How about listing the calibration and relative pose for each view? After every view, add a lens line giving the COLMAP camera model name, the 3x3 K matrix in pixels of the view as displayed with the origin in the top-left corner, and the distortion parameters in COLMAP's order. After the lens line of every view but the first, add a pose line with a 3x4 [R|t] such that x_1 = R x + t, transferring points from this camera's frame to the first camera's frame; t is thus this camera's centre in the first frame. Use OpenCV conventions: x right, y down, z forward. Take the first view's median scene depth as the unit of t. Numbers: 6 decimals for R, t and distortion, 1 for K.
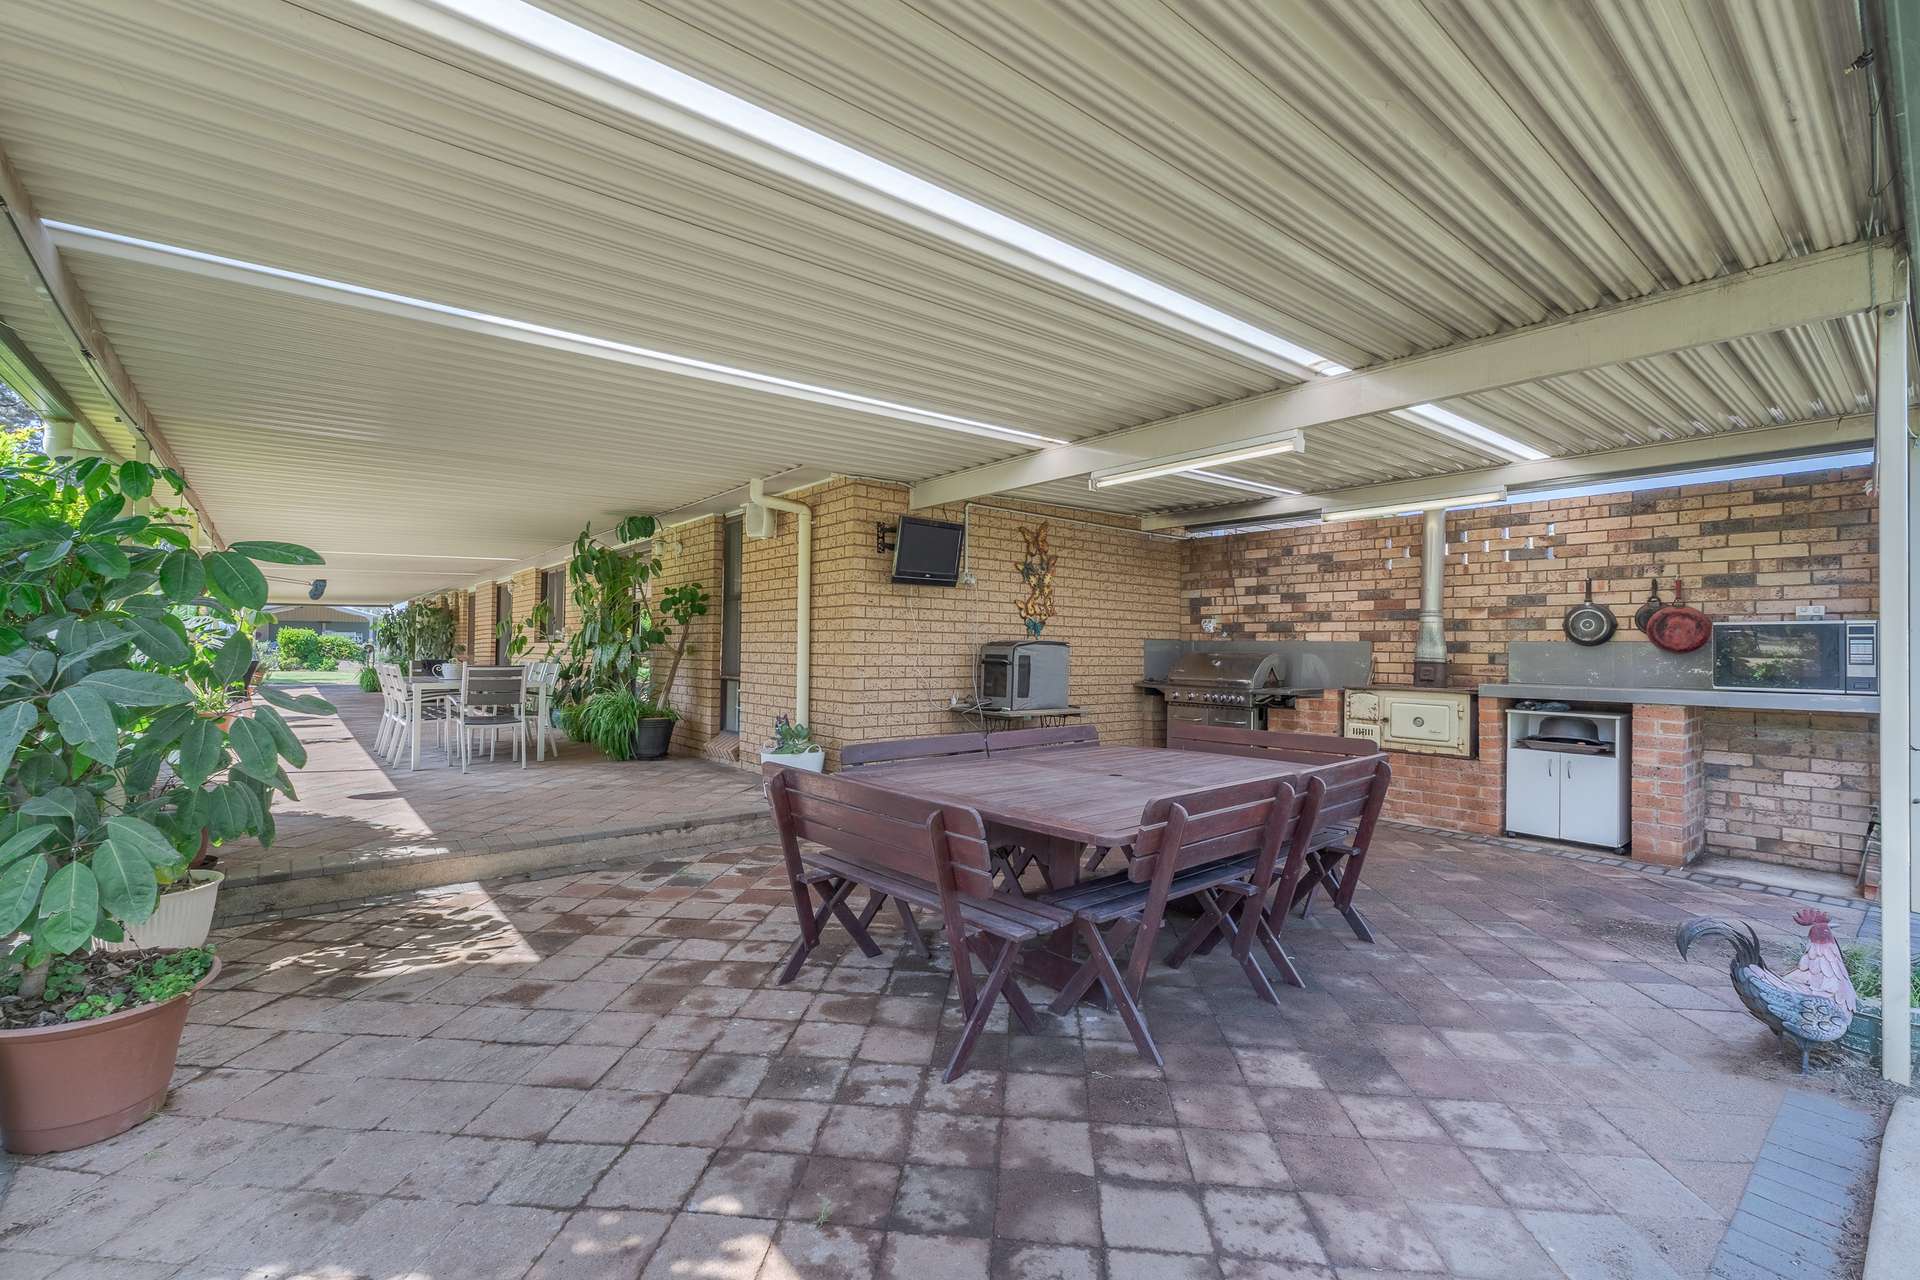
lens RADIAL K [[828.3, 0, 959.7], [0, 828.3, 638.7], [0, 0, 1]] dist [0.000378, 0.000011]
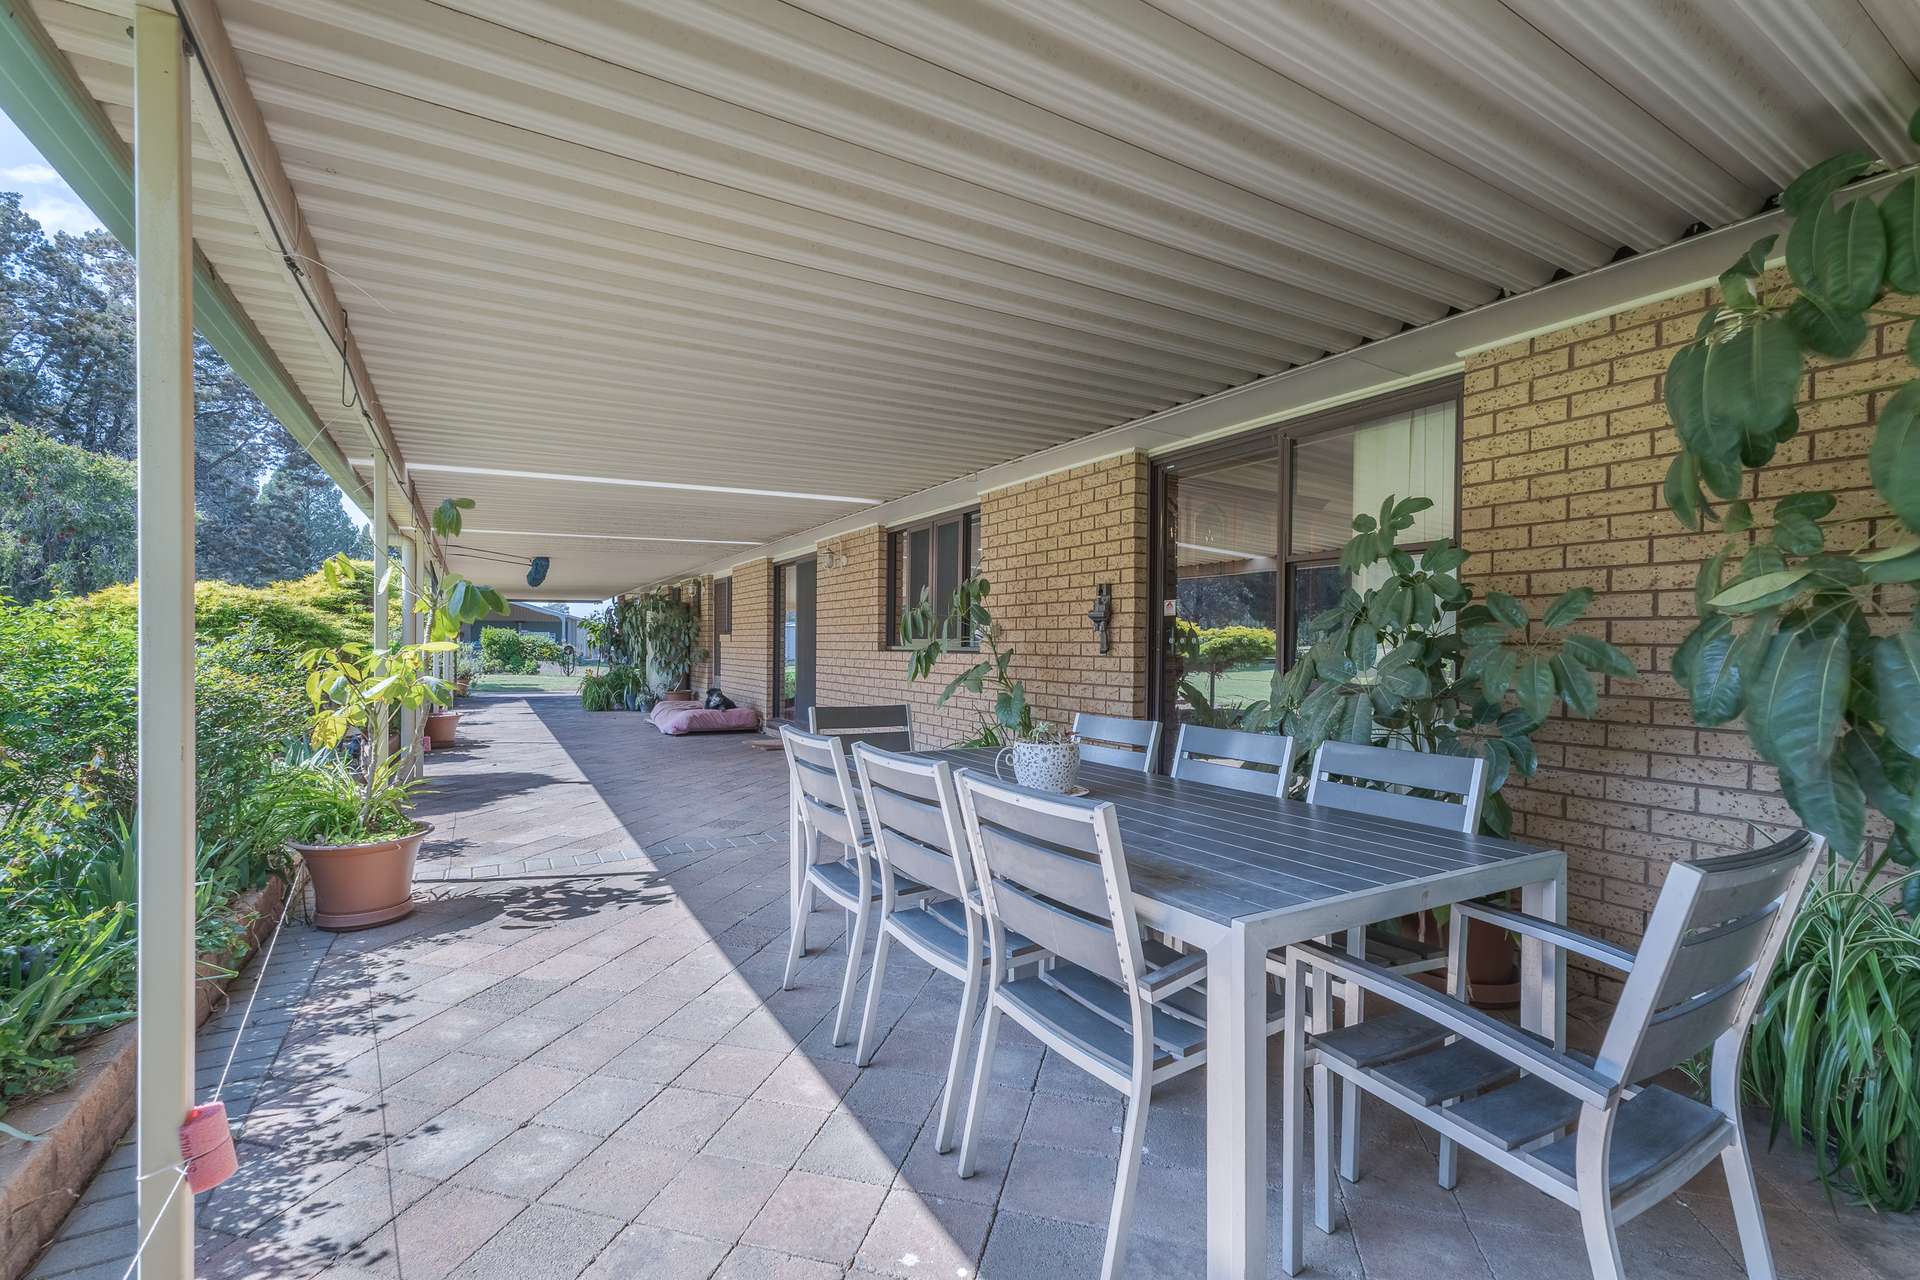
lens RADIAL K [[828.3, 0, 963.5], [0, 828.3, 645.8], [0, 0, 1]] dist [0.000378, 0.000011]
pose [[0.987477, 0.000690, -0.157759, -0.141959], [0.000912, 0.999949, 0.010081, -0.001550], [0.157758, -0.010098, 0.987426, 0.167447]]
